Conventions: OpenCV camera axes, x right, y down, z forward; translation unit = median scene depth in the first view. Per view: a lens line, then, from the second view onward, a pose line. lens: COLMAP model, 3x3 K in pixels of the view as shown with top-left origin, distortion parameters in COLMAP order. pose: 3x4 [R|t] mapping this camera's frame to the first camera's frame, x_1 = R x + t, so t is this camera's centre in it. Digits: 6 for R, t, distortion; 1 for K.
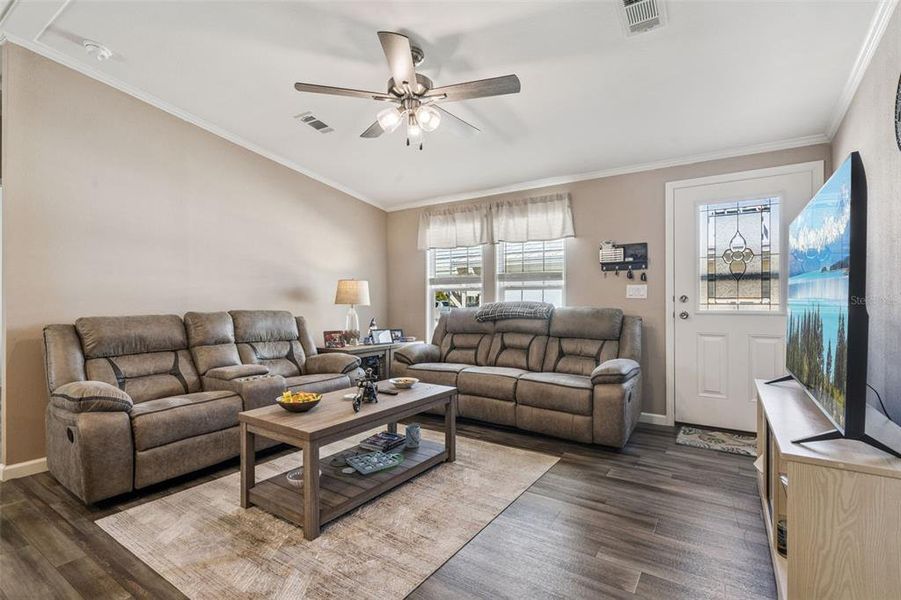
lens RADIAL K [[432.4, 0, 450.5], [0, 432.4, 300.0], [0, 0, 1]] dist [0.002644, 0.000482]
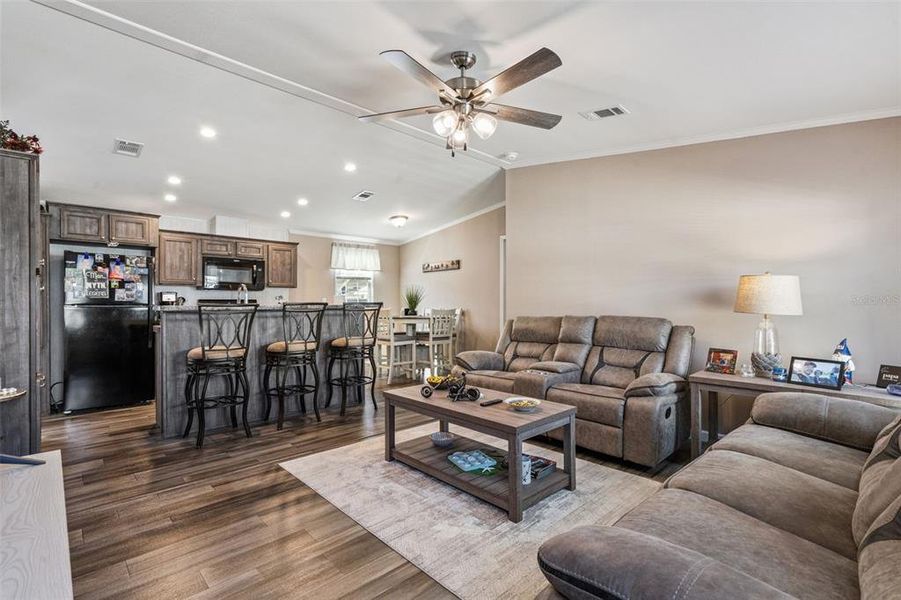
lens RADIAL K [[414.7, 0, 447.4], [0, 414.7, 301.4], [0, 0, 1]] dist [0.003789, 0.000573]
pose [[-0.219244, -0.000520, -0.975670, 0.560270], [0.009977, 0.999946, -0.002774, -0.010672], [0.975619, -0.010342, -0.219227, 0.783479]]
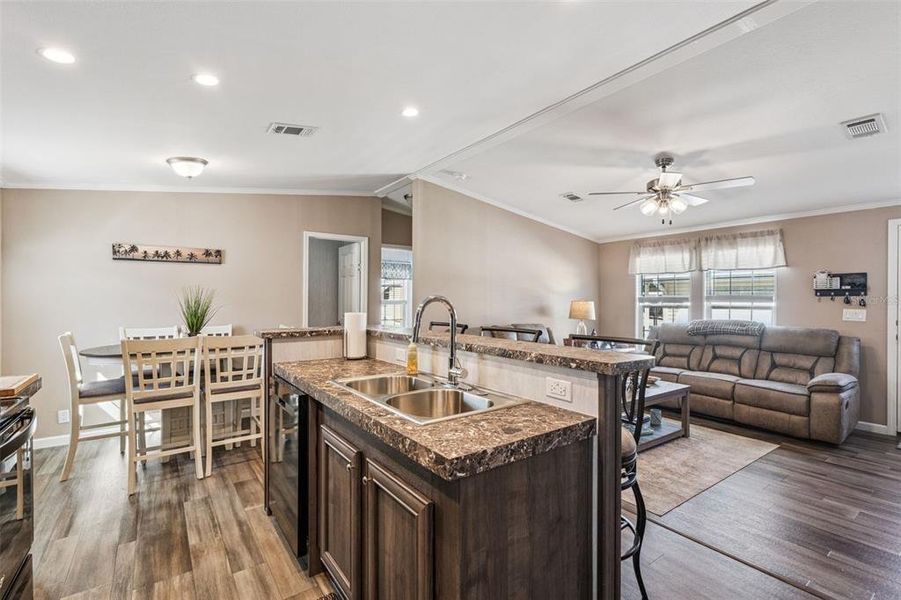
lens RADIAL K [[414.7, 0, 447.4], [0, 414.7, 301.4], [0, 0, 1]] dist [0.003789, 0.000573]
pose [[0.935611, 0.006160, -0.352979, -0.191257], [-0.003803, 0.999966, 0.007371, -0.060921], [0.353012, -0.005554, 0.935602, -0.416574]]
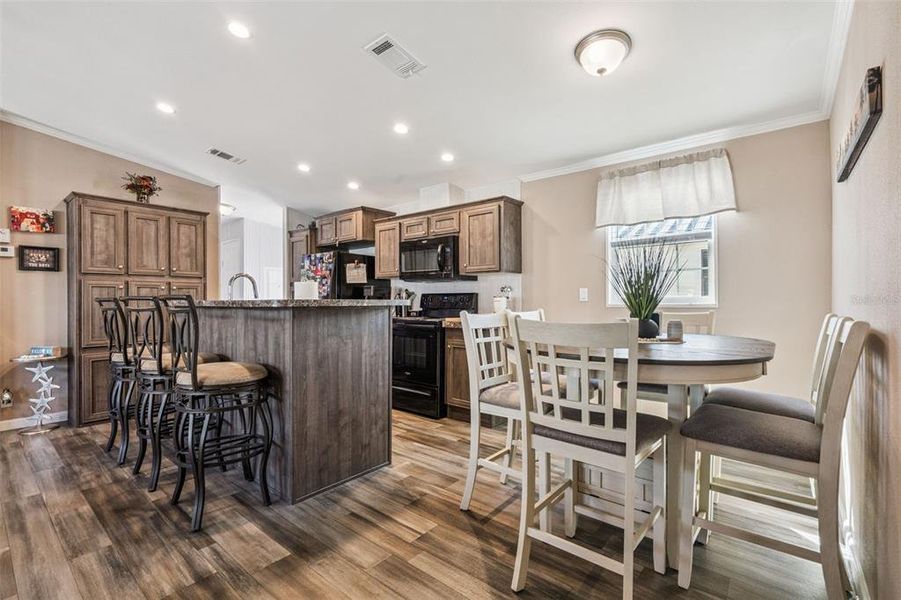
lens RADIAL K [[405.0, 0, 449.6], [0, 405.0, 301.5], [0, 0, 1]] dist [-0.001324, 0.000065]
pose [[-0.994367, 0.004055, 0.105912, -0.882514], [0.003715, 0.999987, -0.003410, -0.002139], [-0.105925, -0.002997, -0.994370, 0.806938]]
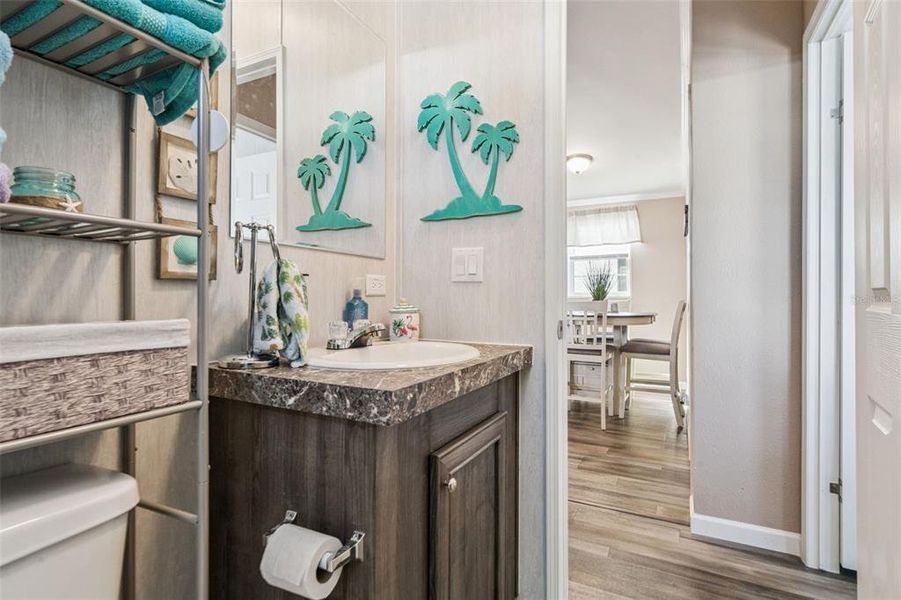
lens RADIAL K [[432.4, 0, 450.5], [0, 432.4, 300.0], [0, 0, 1]] dist [0.002644, 0.000482]
pose [[-0.995305, 0.008228, -0.096440, -0.588759], [0.008244, 0.999966, 0.000230, 0.011628], [0.096439, -0.000566, -0.995339, 1.326085]]
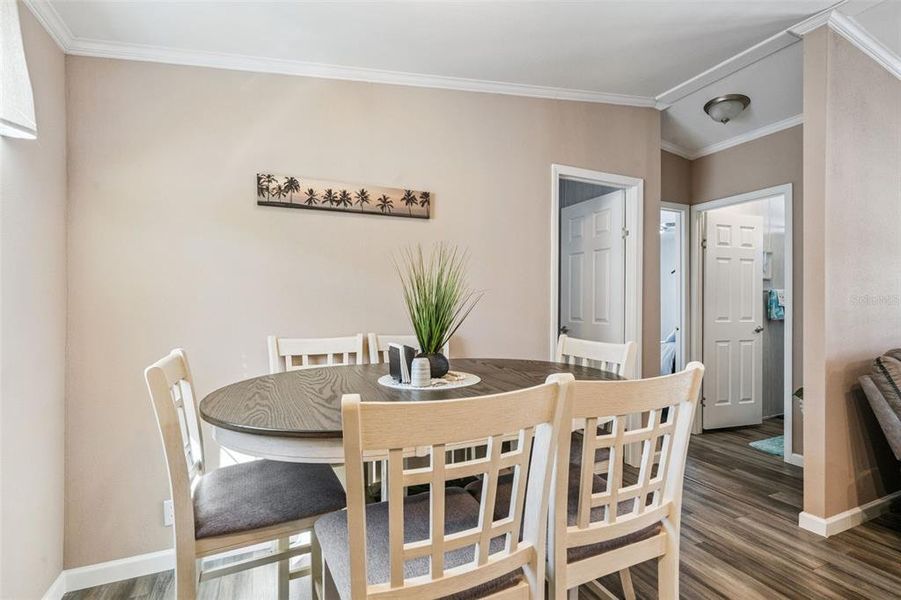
lens RADIAL K [[432.4, 0, 450.5], [0, 432.4, 300.0], [0, 0, 1]] dist [0.002644, 0.000482]
pose [[0.845092, -0.000742, -0.534620, -0.818898], [-0.003333, 0.999972, -0.006657, -0.029281], [0.534610, 0.007408, 0.845067, -0.083470]]
